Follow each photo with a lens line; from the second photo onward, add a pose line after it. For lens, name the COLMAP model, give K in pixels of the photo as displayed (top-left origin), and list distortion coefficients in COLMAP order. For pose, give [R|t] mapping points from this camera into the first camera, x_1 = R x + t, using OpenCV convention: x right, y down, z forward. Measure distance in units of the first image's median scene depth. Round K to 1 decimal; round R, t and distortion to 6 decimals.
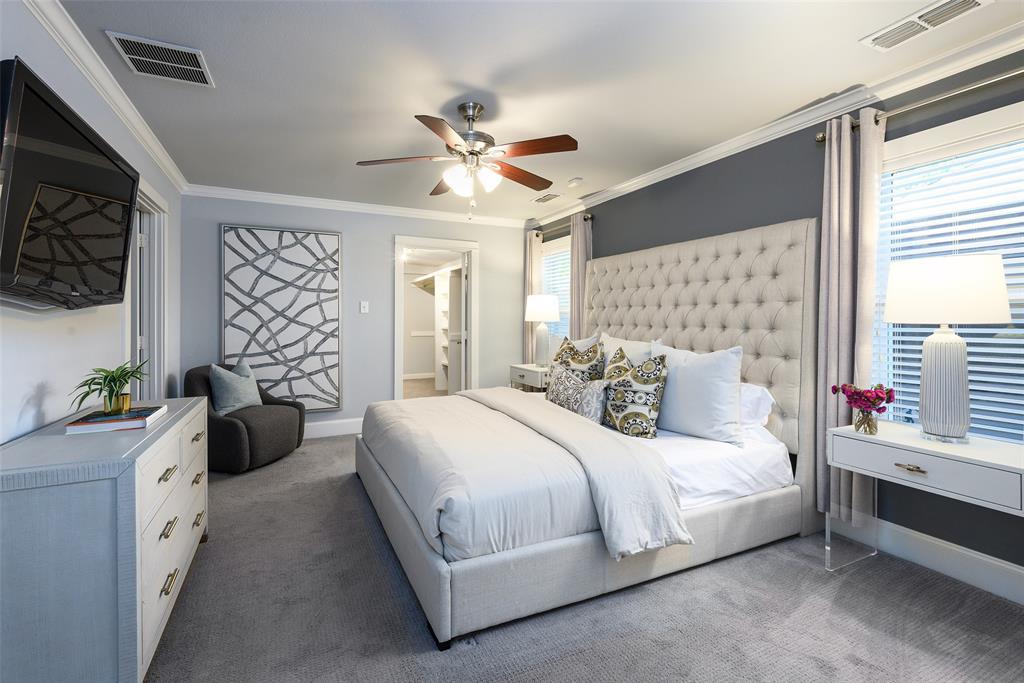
lens RADIAL K [[431.7, 0, 495.7], [0, 431.7, 326.1], [0, 0, 1]] dist [-0.003732, 0.001557]
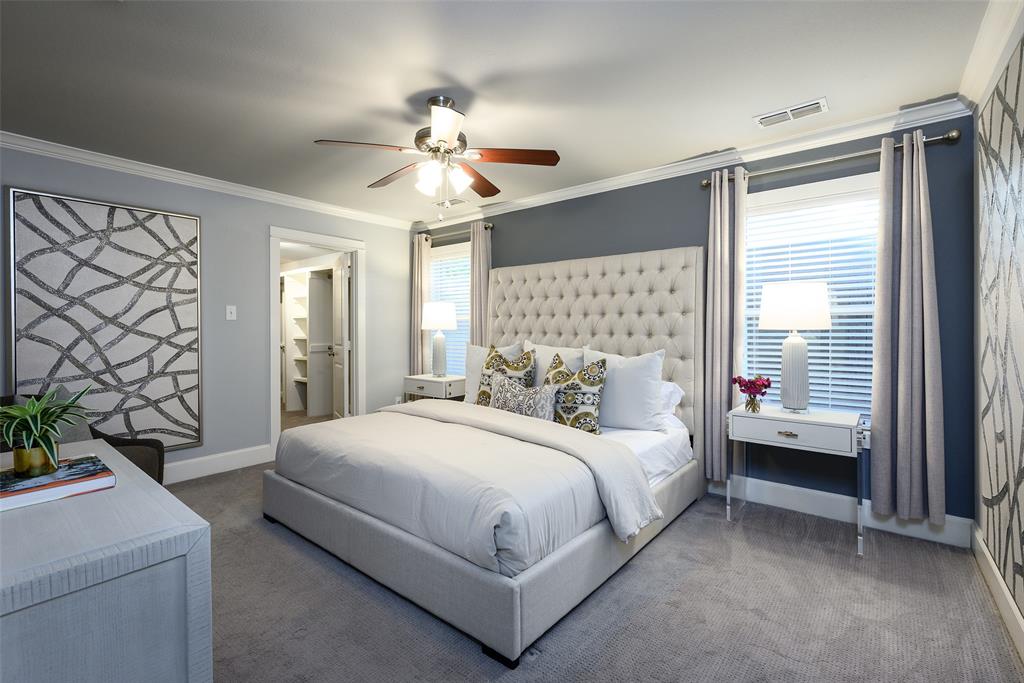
lens RADIAL K [[447.1, 0, 511.4], [0, 447.1, 335.1], [0, 0, 1]] dist [-0.000808, -0.000056]
pose [[0.904982, -0.009766, 0.425338, -0.325574], [0.009156, 0.999952, 0.003479, -0.001446], [-0.425352, 0.000745, 0.905028, 0.053364]]
